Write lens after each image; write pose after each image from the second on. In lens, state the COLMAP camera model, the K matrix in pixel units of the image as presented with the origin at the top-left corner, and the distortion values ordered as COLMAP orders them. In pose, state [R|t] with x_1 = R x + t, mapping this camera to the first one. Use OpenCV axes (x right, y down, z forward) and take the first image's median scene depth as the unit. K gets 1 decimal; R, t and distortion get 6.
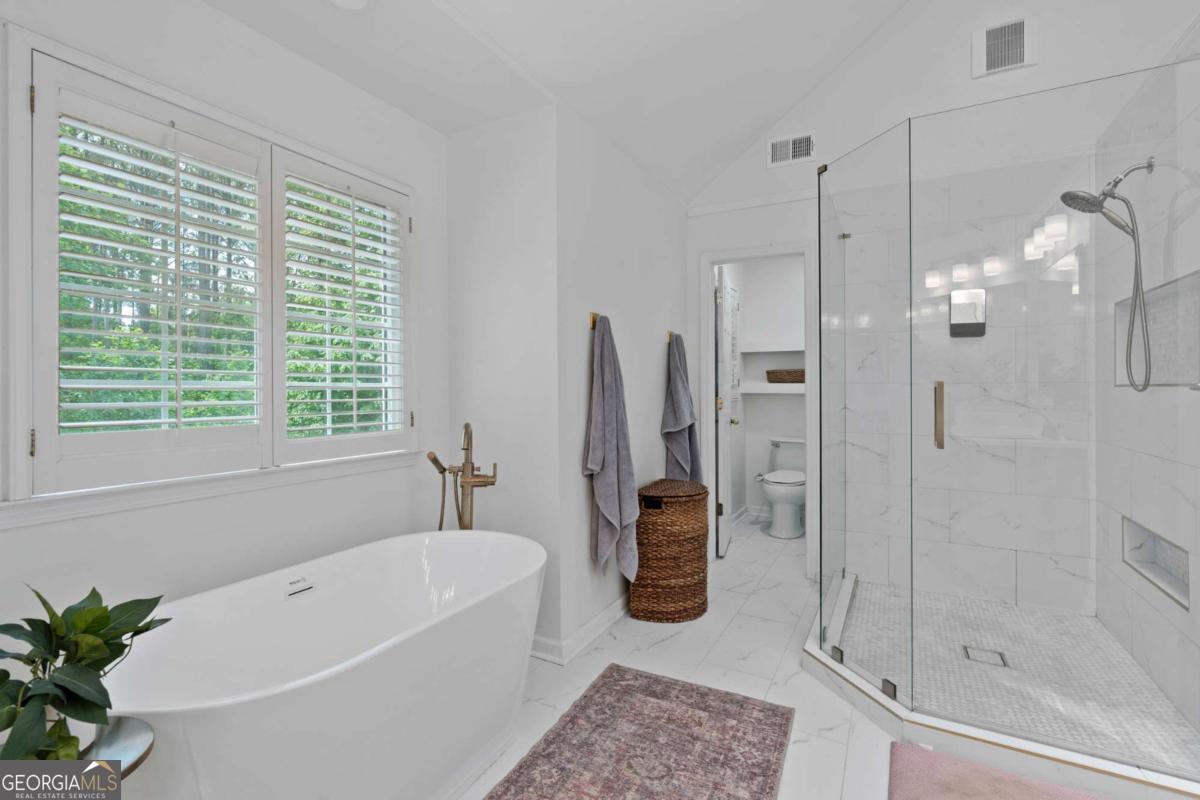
lens RADIAL K [[543.0, 0, 600.0], [0, 543.0, 400.0], [0, 0, 1]] dist [-0.001823, 0.000757]
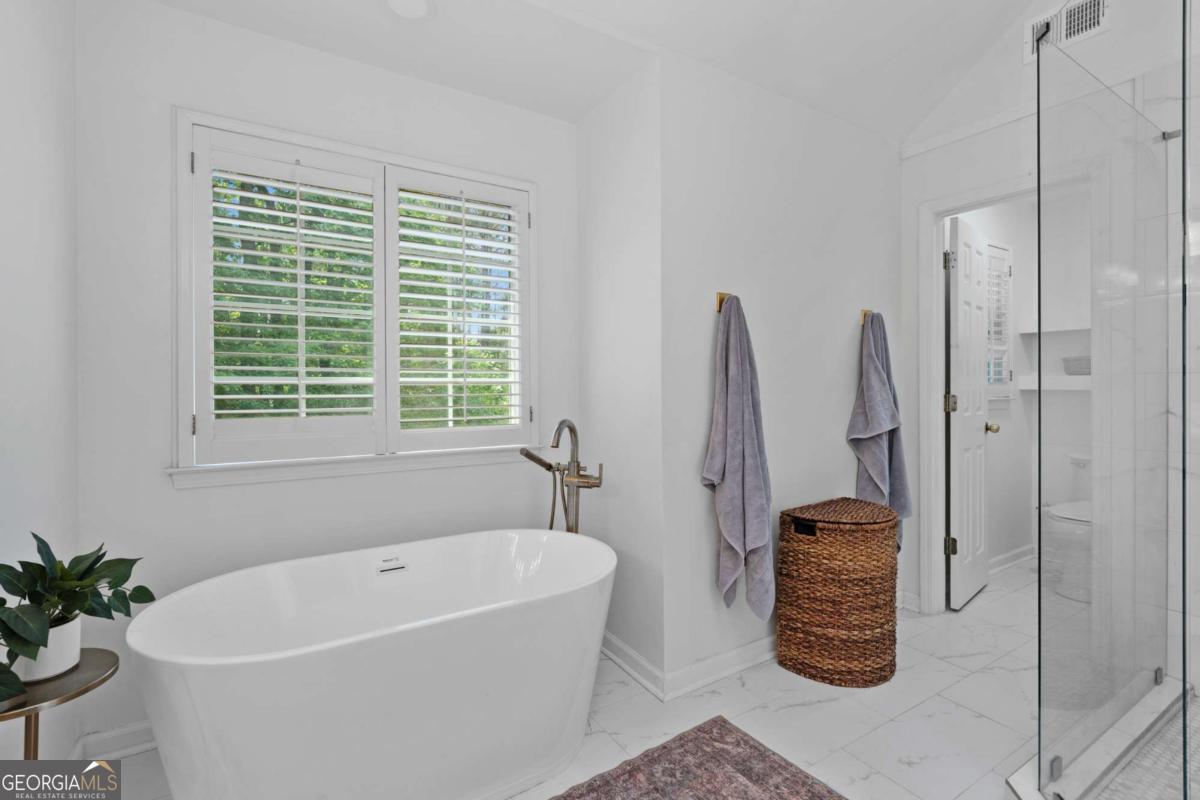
lens RADIAL K [[543.0, 0, 600.0], [0, 543.0, 400.0], [0, 0, 1]] dist [-0.001823, 0.000757]
pose [[0.873303, 0.009263, -0.487090, 0.243655], [-0.007521, 0.999956, 0.005532, 0.002344], [0.487120, -0.001168, 0.873334, 0.180151]]
